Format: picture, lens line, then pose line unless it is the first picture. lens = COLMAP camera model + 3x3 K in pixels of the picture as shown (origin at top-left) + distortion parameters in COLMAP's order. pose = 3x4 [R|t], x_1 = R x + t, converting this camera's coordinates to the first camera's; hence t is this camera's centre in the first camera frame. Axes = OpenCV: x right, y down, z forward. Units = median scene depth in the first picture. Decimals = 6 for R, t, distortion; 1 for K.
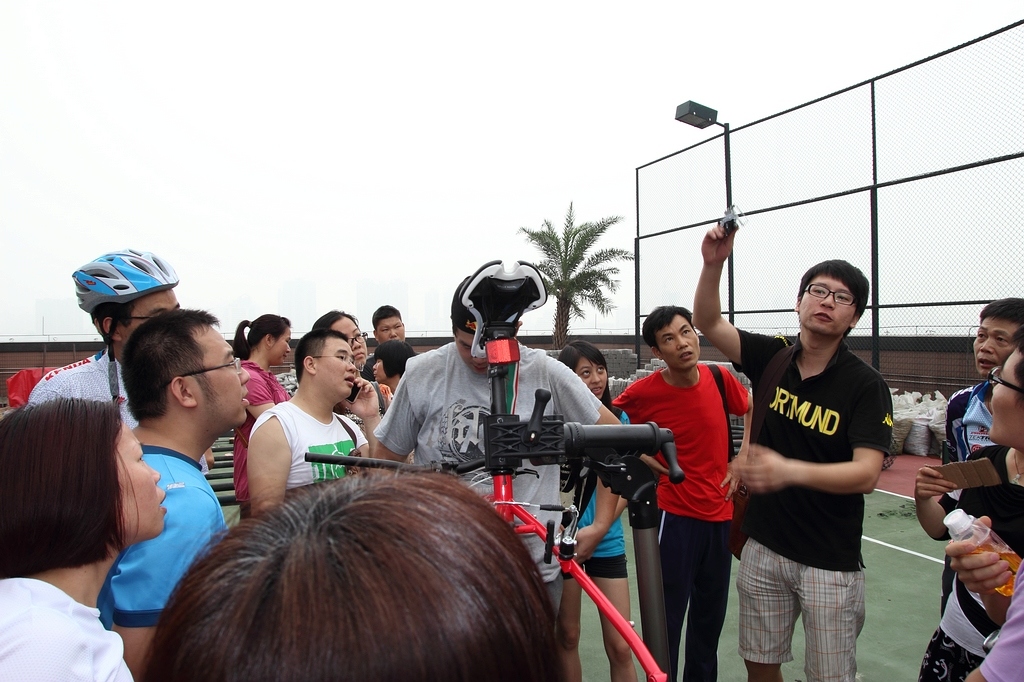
lens RADIAL K [[810.8, 0, 504.2], [0, 810.8, 335.9], [0, 0, 1]] dist [-0.123102, 0.105411]
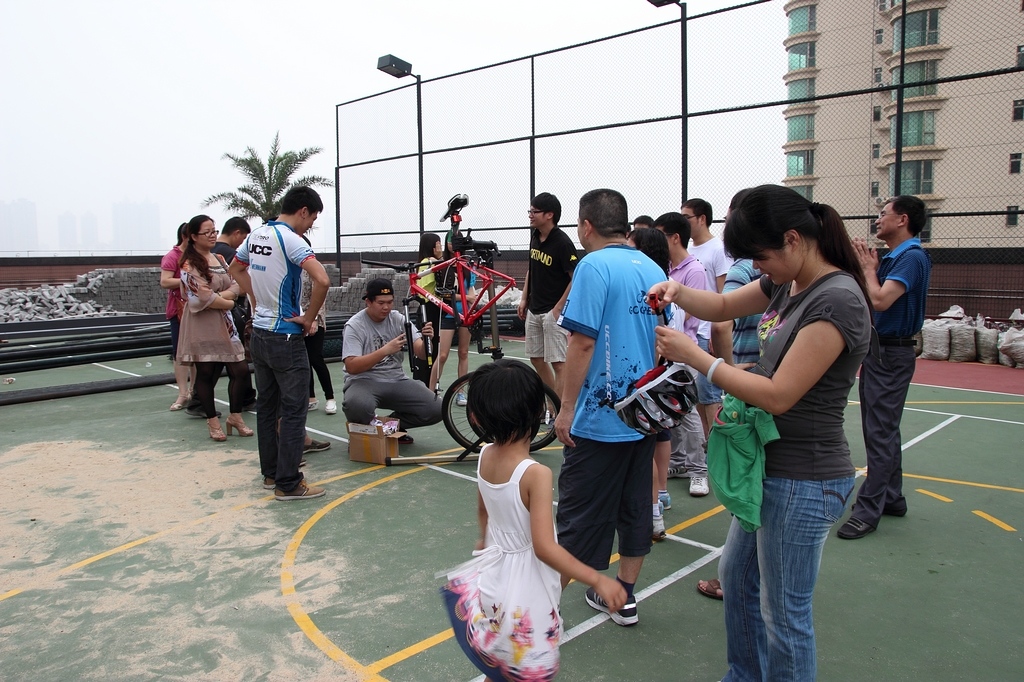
lens RADIAL K [[810.8, 0, 515.4], [0, 810.8, 342.5], [0, 0, 1]] dist [-0.123102, 0.105411]
pose [[0.911043, -0.040691, 0.410298, -0.128557], [0.000123, 0.995145, 0.098420, 0.021985], [-0.412310, -0.089614, 0.906625, -0.247384]]
